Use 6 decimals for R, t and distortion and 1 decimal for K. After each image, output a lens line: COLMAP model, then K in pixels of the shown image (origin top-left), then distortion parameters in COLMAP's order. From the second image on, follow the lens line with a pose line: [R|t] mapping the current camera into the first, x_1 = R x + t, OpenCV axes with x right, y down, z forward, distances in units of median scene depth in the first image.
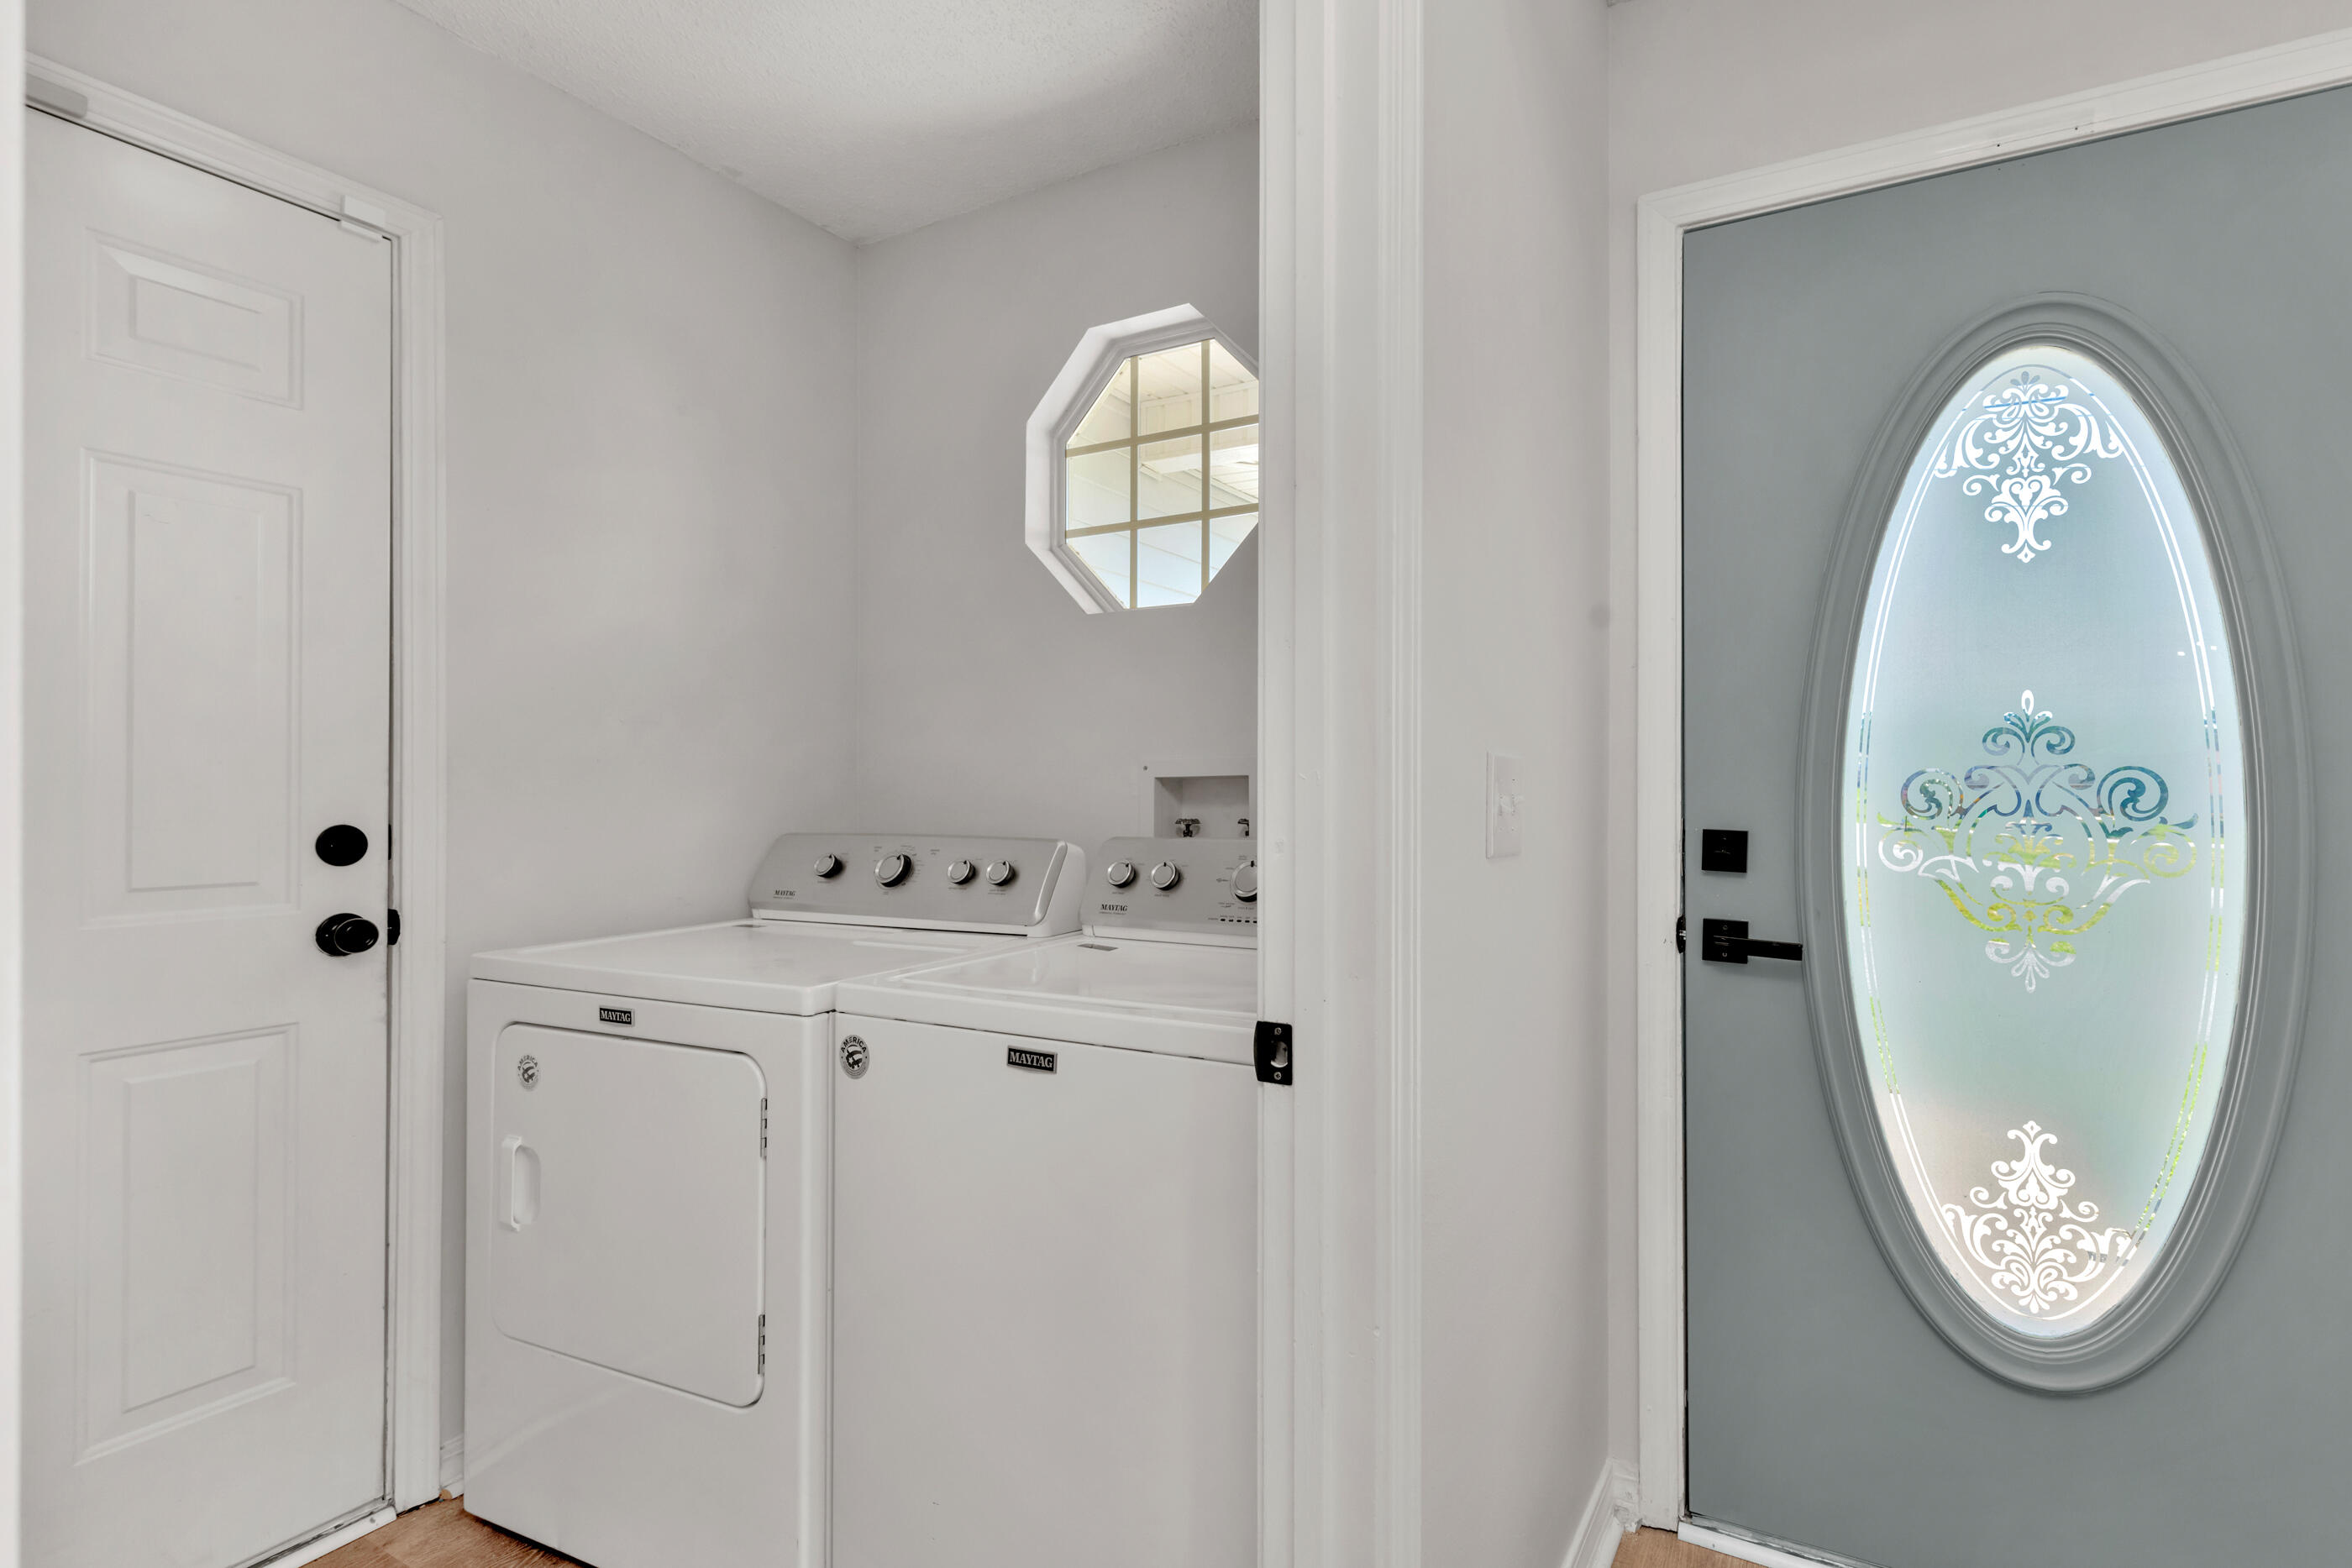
lens RADIAL K [[1060.5, 0, 1177.5], [0, 1060.5, 778.1], [0, 0, 1]] dist [0.005114, 0.000392]
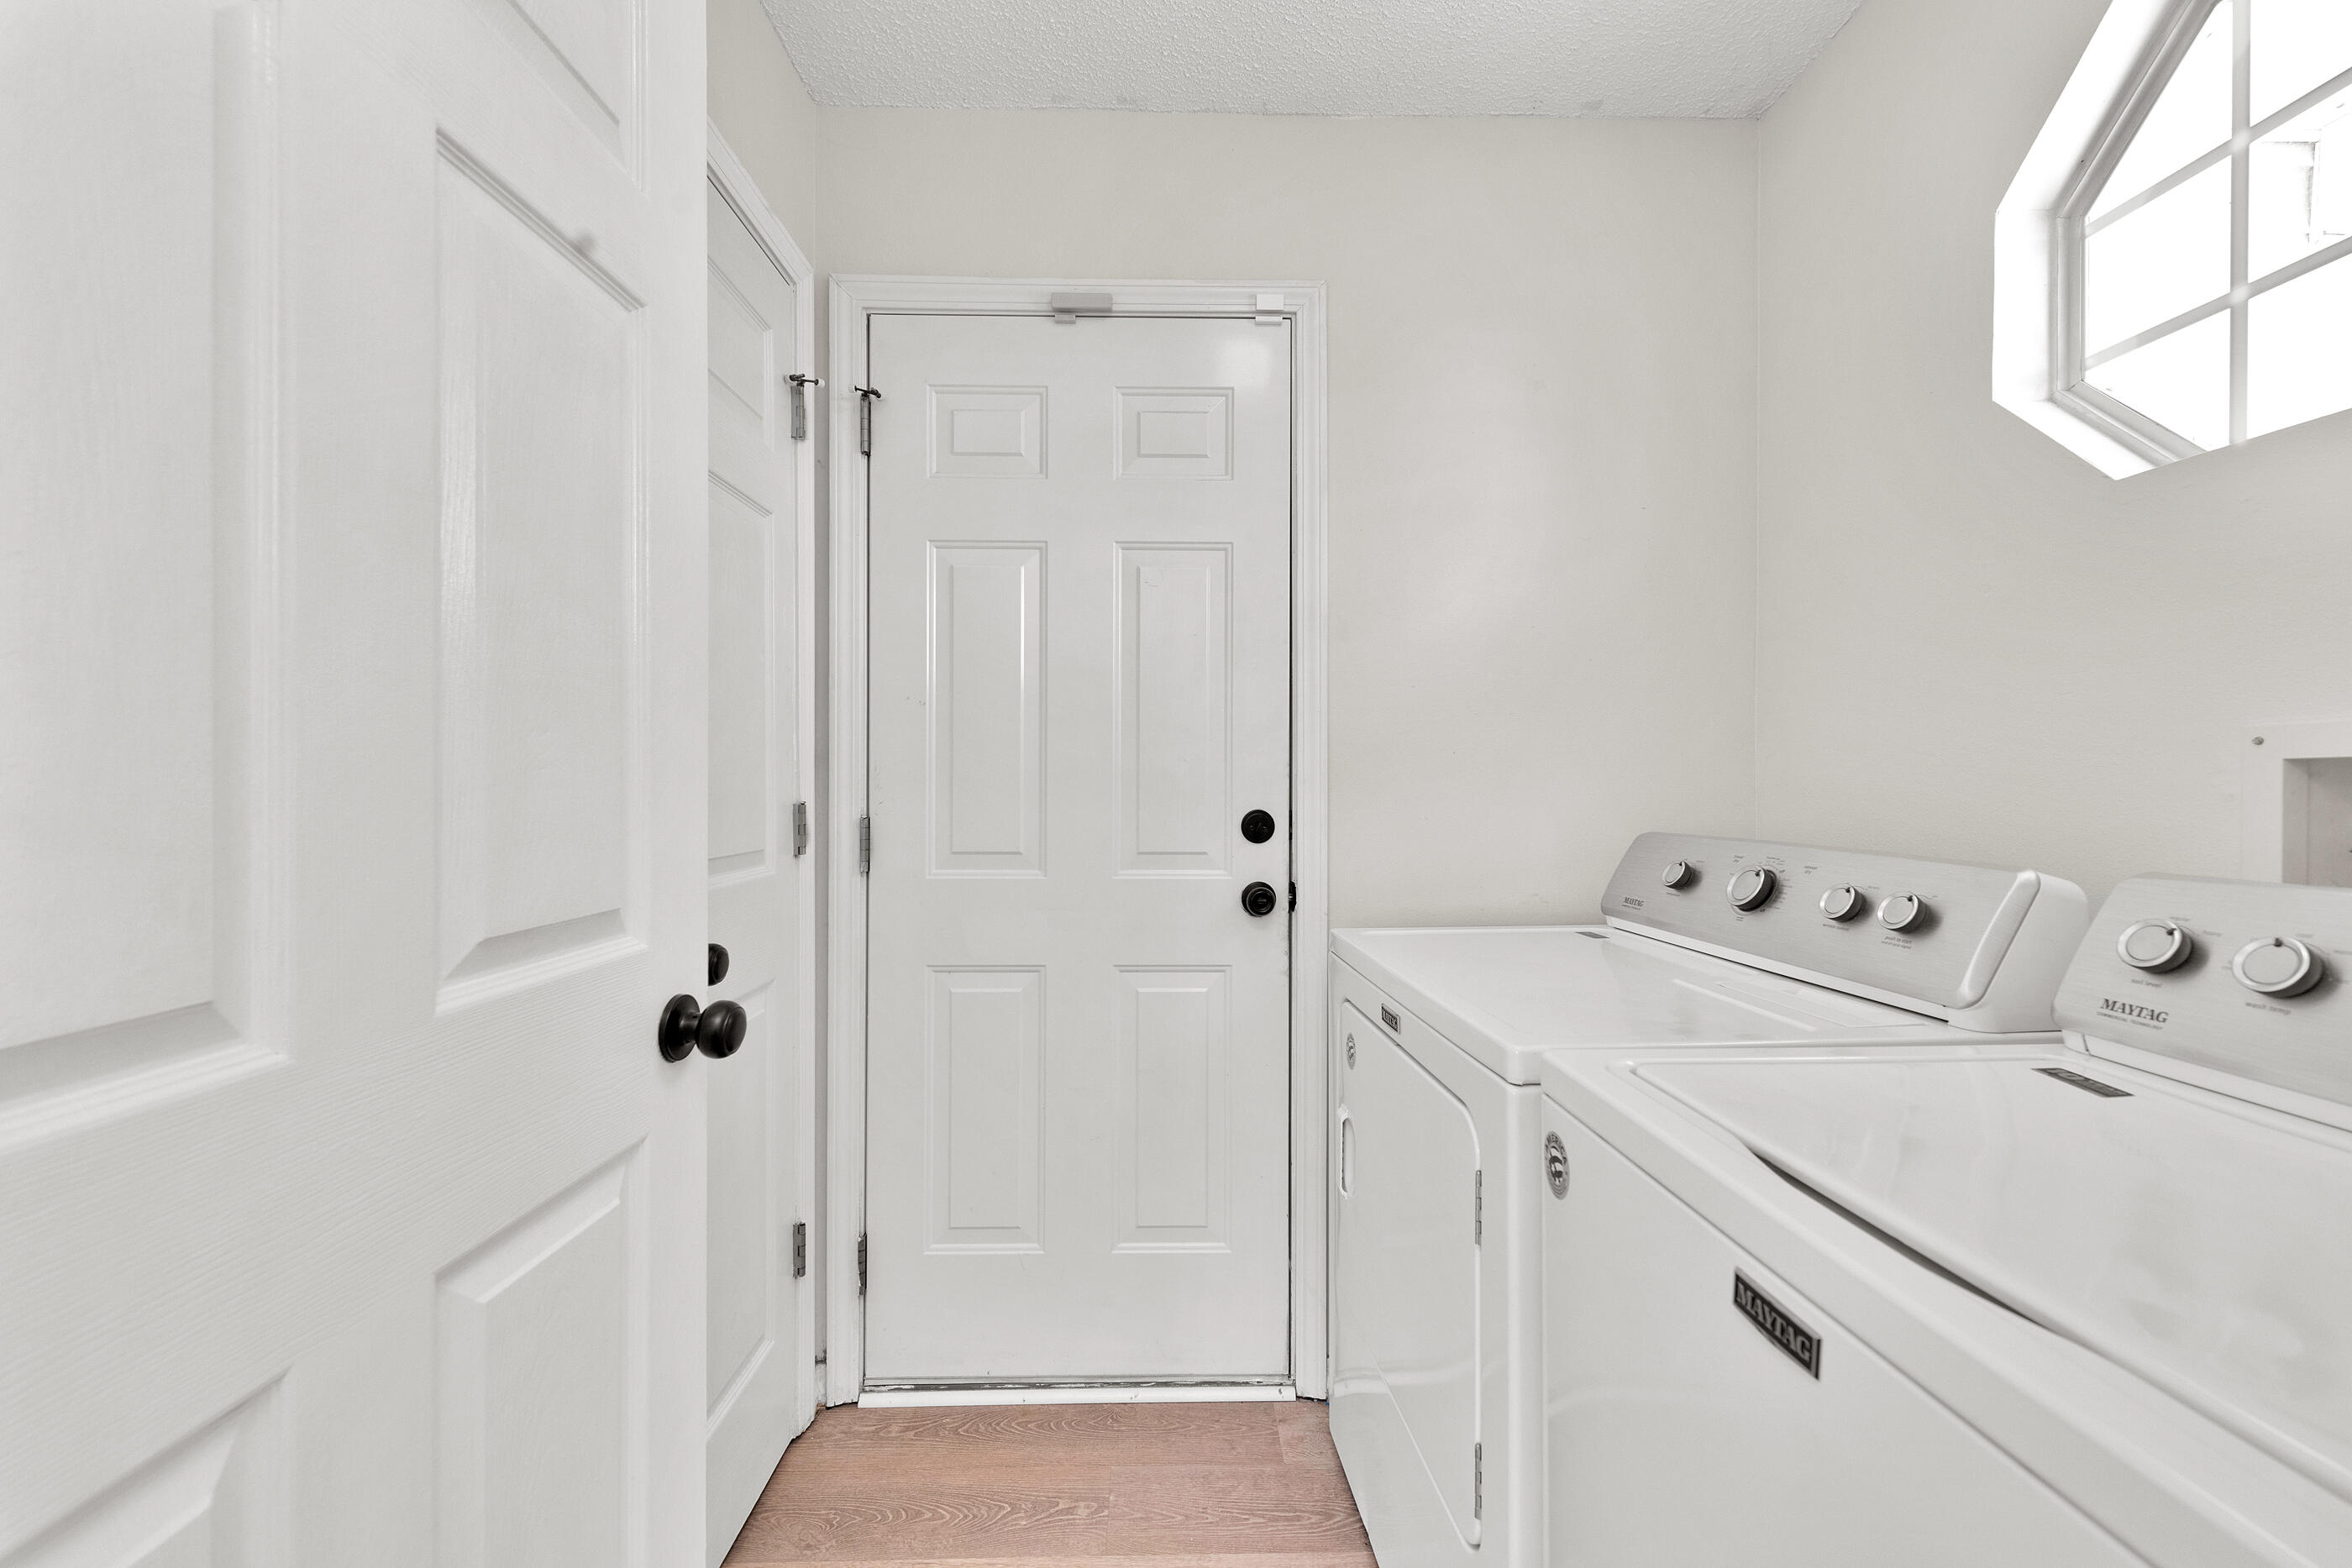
lens RADIAL K [[957.2, 0, 1132.0], [0, 957.2, 777.7], [0, 0, 1]] dist [0.019474, -0.005911]
pose [[0.587906, -0.002262, -0.808926, 0.025935], [0.006048, 0.999980, 0.001599, 0.003941], [0.808906, -0.005832, 0.587909, 0.239088]]
